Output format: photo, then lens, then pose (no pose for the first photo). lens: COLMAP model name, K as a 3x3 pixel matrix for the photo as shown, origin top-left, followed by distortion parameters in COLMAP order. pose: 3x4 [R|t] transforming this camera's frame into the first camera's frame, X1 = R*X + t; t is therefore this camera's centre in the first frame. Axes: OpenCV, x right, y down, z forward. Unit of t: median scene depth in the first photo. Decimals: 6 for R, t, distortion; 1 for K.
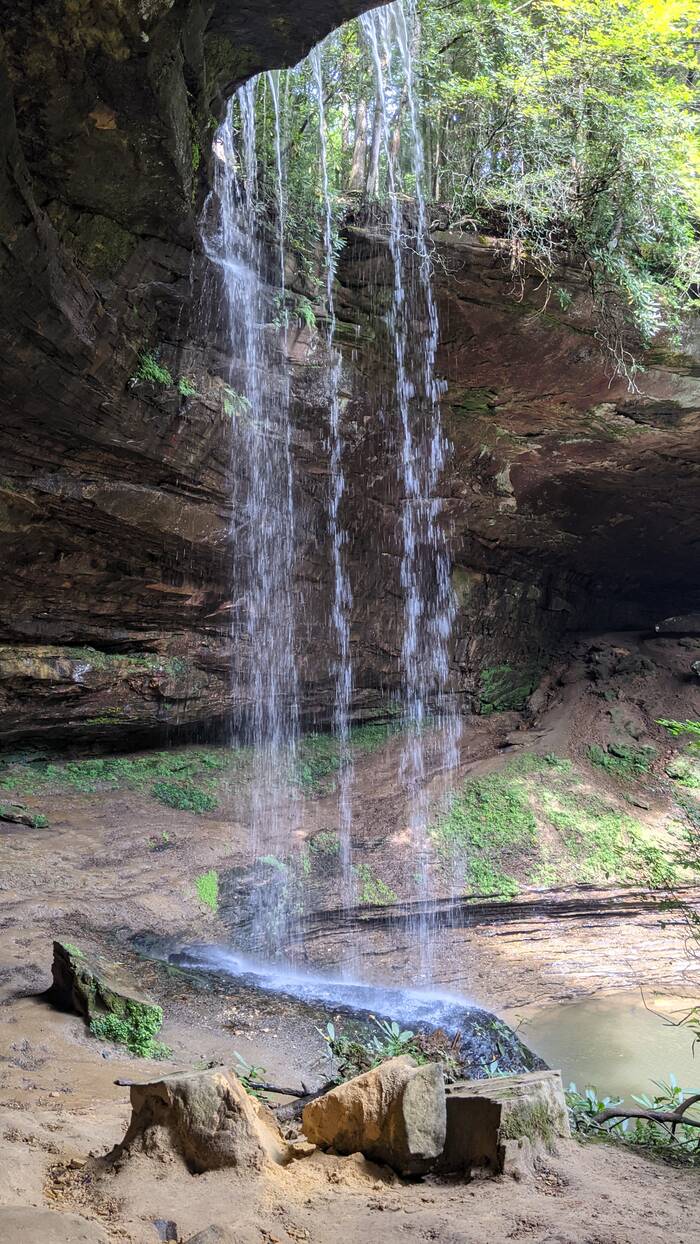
lens RADIAL K [[995.5, 0, 346.9], [0, 995.5, 623.6], [0, 0, 1]] dist [0.071650, -0.111515]
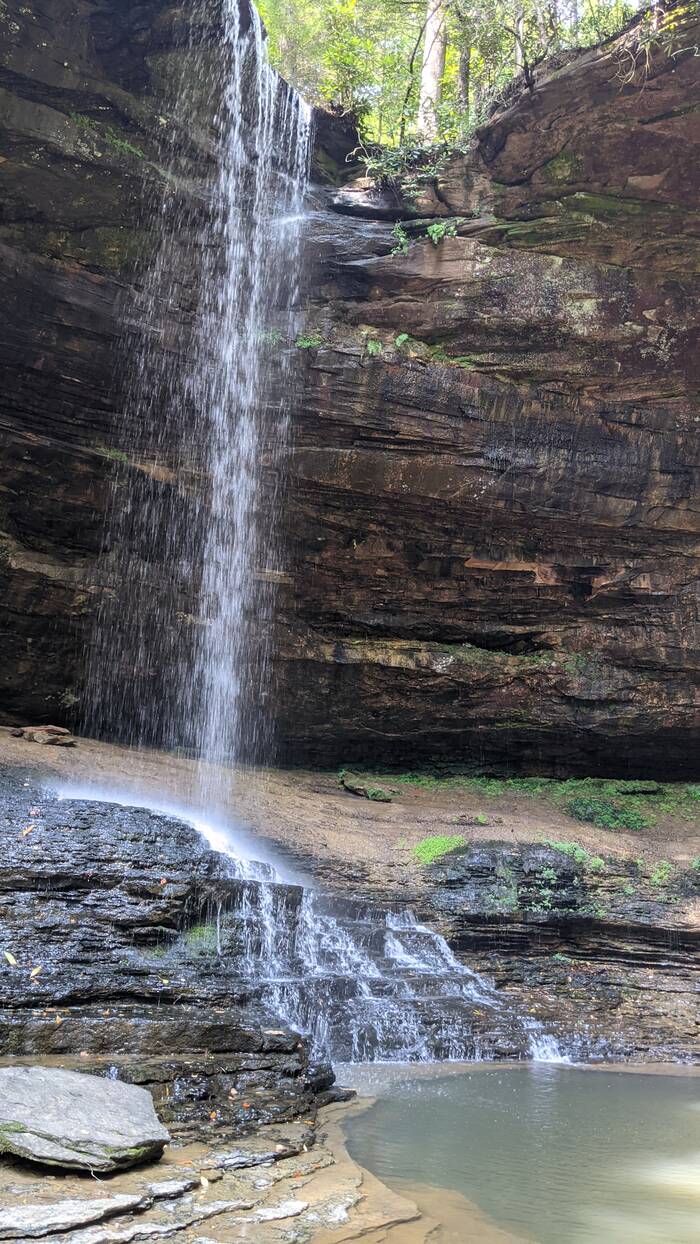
lens RADIAL K [[995.5, 0, 330.3], [0, 995.5, 614.8], [0, 0, 1]] dist [0.071650, -0.111515]
pose [[0.502147, -0.197991, -0.841812, 0.547772], [-0.006388, 0.972563, -0.232554, 0.238352], [0.864759, 0.122154, 0.487104, 0.394521]]
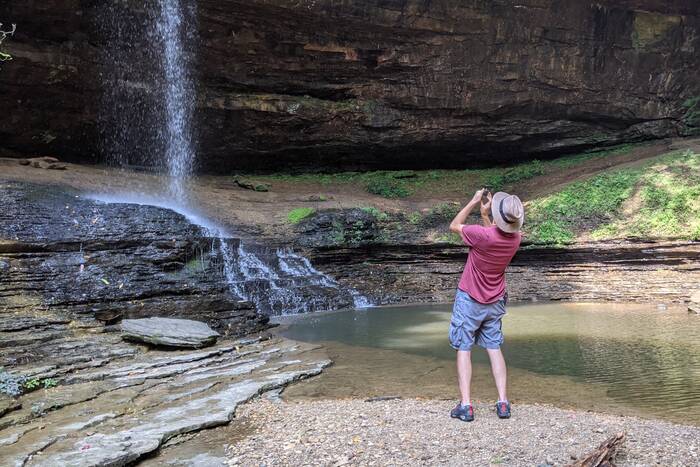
lens RADIAL K [[669.9, 0, 424.5], [0, 669.9, 241.0], [0, 0, 1]] dist [0.075561, -0.033500]
pose [[0.744392, -0.022083, -0.667377, 0.676094], [0.071076, 0.996395, 0.046308, 0.239164], [0.663949, -0.081905, 0.743279, 0.265208]]
